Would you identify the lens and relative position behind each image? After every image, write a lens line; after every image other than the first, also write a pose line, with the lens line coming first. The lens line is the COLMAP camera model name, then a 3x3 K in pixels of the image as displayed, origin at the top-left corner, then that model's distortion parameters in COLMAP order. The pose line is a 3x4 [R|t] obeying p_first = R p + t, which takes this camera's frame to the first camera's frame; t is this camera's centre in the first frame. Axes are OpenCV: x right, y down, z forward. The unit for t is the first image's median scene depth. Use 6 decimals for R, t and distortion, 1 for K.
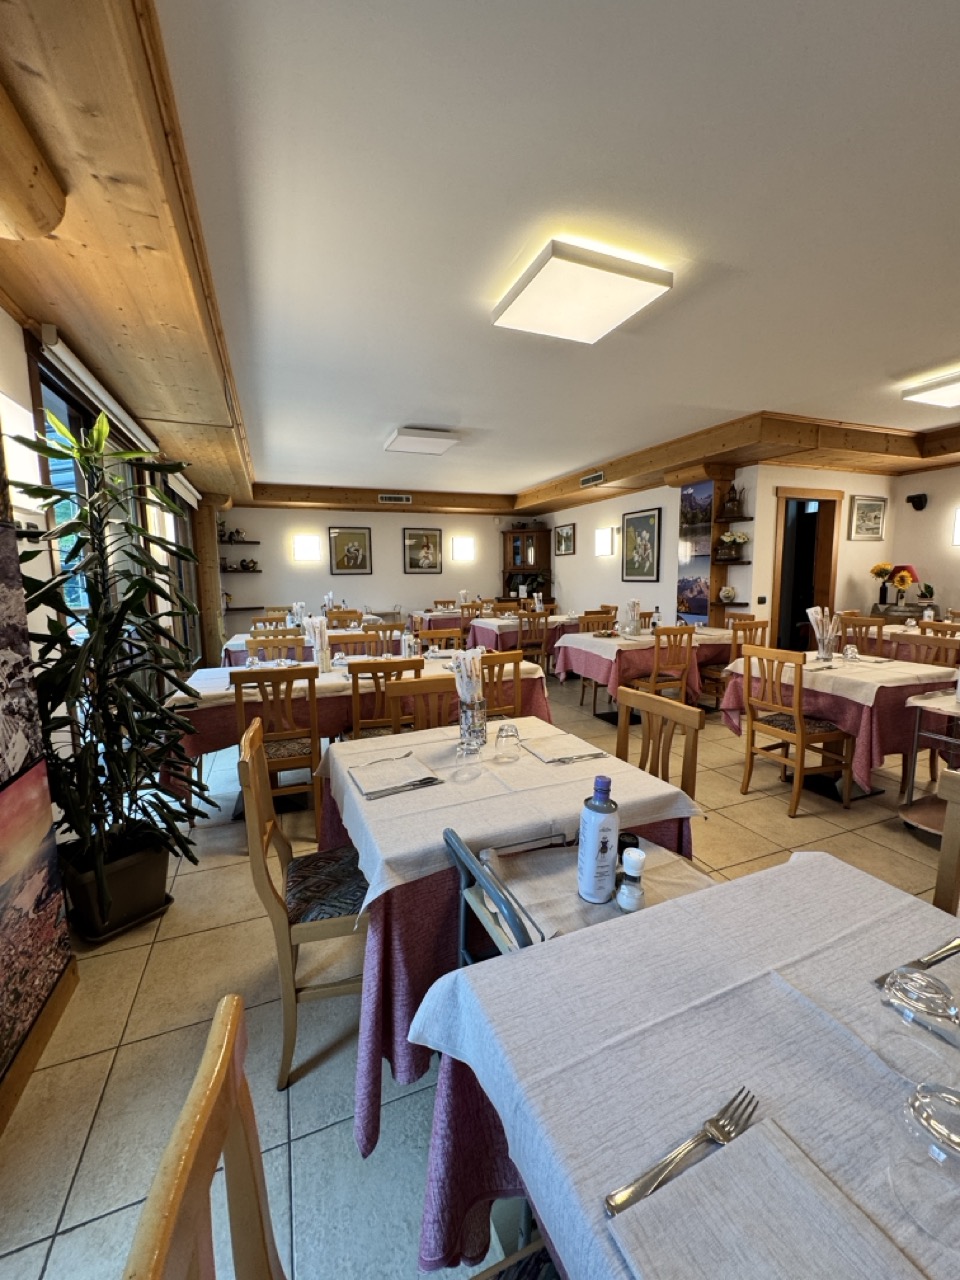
lens RADIAL K [[509.0, 0, 479.7], [0, 509.0, 641.5], [0, 0, 1]] dist [-0.004107, 0.000405]
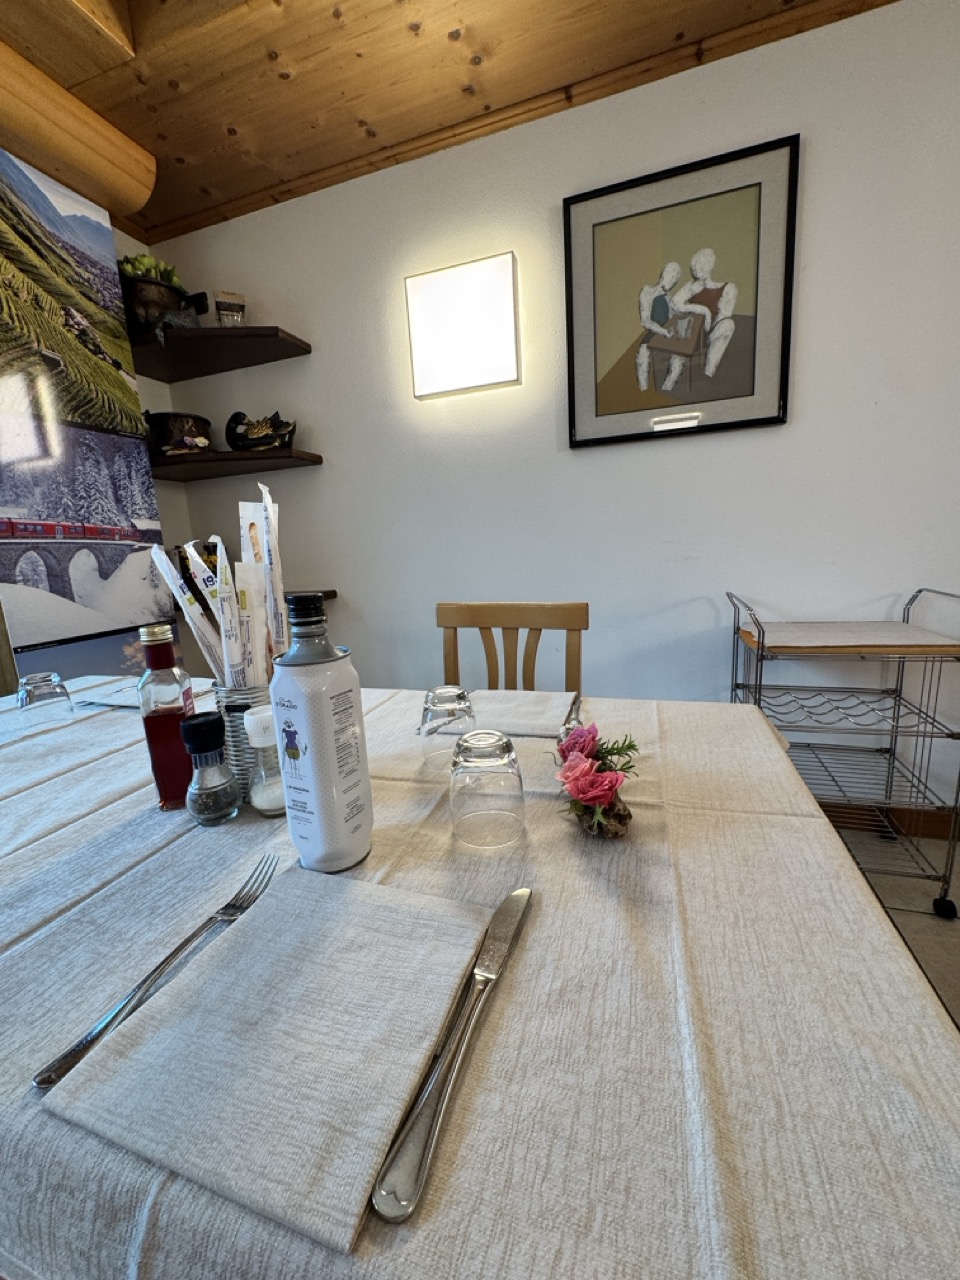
lens RADIAL K [[509.0, 0, 476.6], [0, 509.0, 639.1], [0, 0, 1]] dist [-0.004107, 0.000405]
pose [[0.759406, 0.086991, -0.644775, -0.167673], [-0.030835, 0.994720, 0.097887, -0.066189], [0.649886, -0.054454, 0.758079, 0.768827]]
